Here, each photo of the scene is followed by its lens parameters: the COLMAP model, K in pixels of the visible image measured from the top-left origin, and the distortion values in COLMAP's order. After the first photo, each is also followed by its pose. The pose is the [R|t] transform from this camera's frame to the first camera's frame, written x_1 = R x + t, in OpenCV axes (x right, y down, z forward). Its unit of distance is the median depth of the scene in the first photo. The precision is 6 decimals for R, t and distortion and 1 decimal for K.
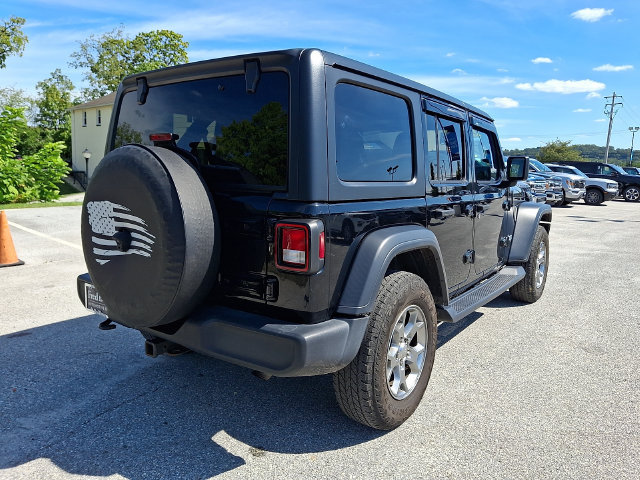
lens RADIAL K [[483.8, 0, 323.5], [0, 483.8, 235.0], [0, 0, 1]] dist [0.008257, -0.030288]
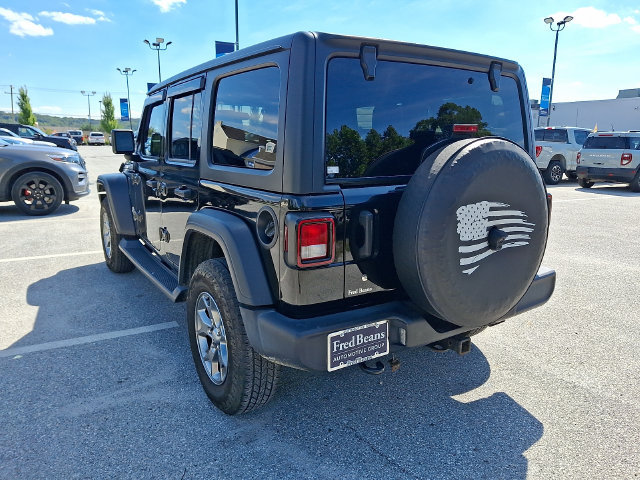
lens RADIAL K [[483.8, 0, 317.7], [0, 483.8, 229.1], [0, 0, 1]] dist [0.008257, -0.030288]
pose [[0.348312, -0.186662, 0.918605, -1.053452], [0.126536, 0.980366, 0.151233, -0.147722], [-0.928799, 0.063560, 0.365093, 0.717990]]
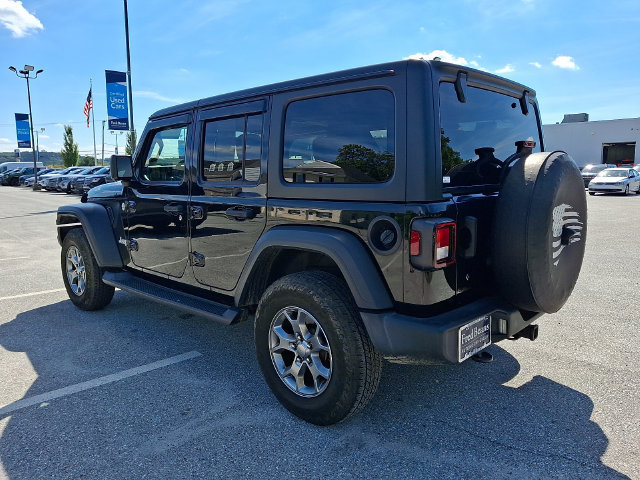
lens RADIAL K [[483.8, 0, 315.6], [0, 483.8, 234.4], [0, 0, 1]] dist [0.008257, -0.030288]
pose [[0.112635, -0.149055, 0.982393, -1.184665], [0.146941, 0.980313, 0.131892, -0.169834], [-0.982711, 0.129499, 0.132319, 1.050784]]
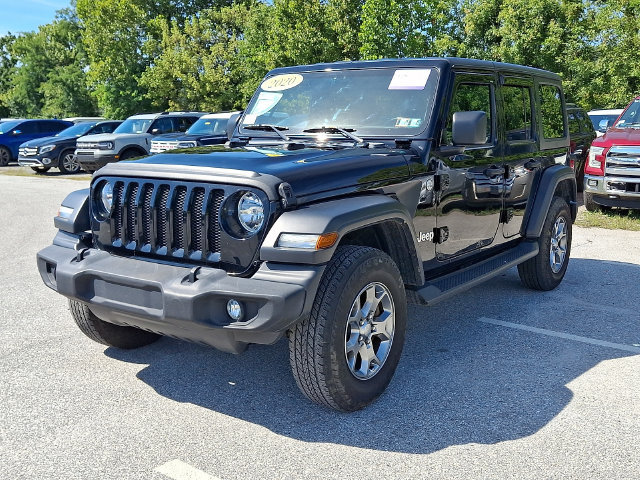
lens RADIAL K [[709.8, 0, 324.5], [0, 709.8, 239.0], [0, 0, 1]] dist [0.057468, 0.000000]
pose [[-0.998258, -0.008914, -0.058316, 0.439391], [-0.025464, 0.956794, 0.289648, -0.452557], [0.053214, 0.290629, -0.955355, 3.167334]]
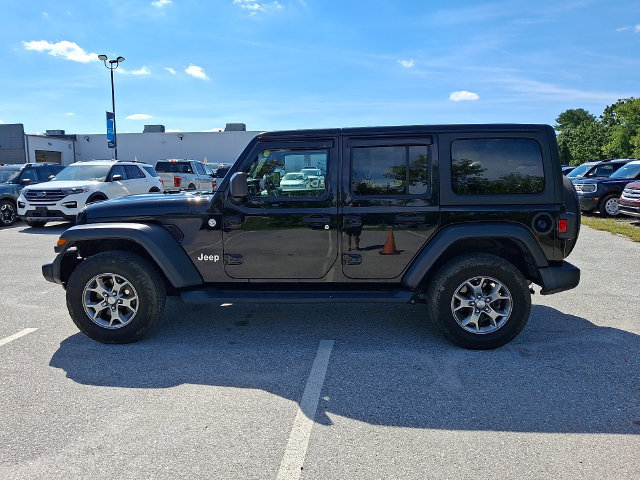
lens RADIAL K [[483.8, 0, 316.3], [0, 483.8, 245.5], [0, 0, 1]] dist [0.008257, -0.030288]
pose [[-0.558490, -0.143807, 0.816951, -1.177982], [0.110591, 0.963158, 0.245146, -0.391161], [-0.822106, 0.227259, -0.522011, 2.268863]]
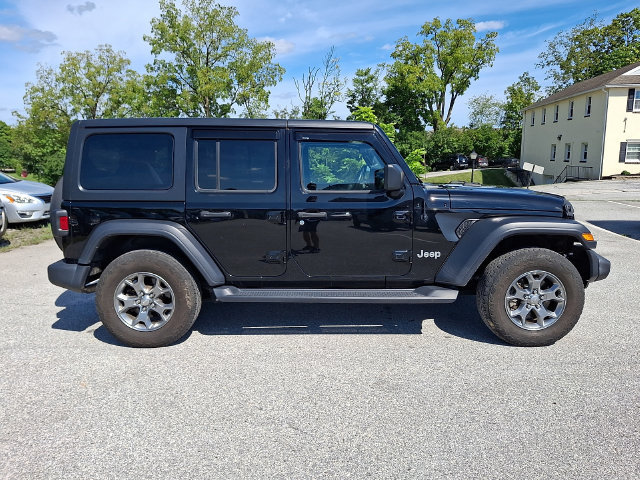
lens RADIAL K [[483.8, 0, 320.5], [0, 483.8, 246.0], [0, 0, 1]] dist [0.008257, -0.030288]
pose [[0.575264, 0.114825, -0.809868, 1.465531], [-0.090723, 0.992946, 0.076340, -0.087194], [0.812921, 0.029558, 0.581624, 0.474501]]
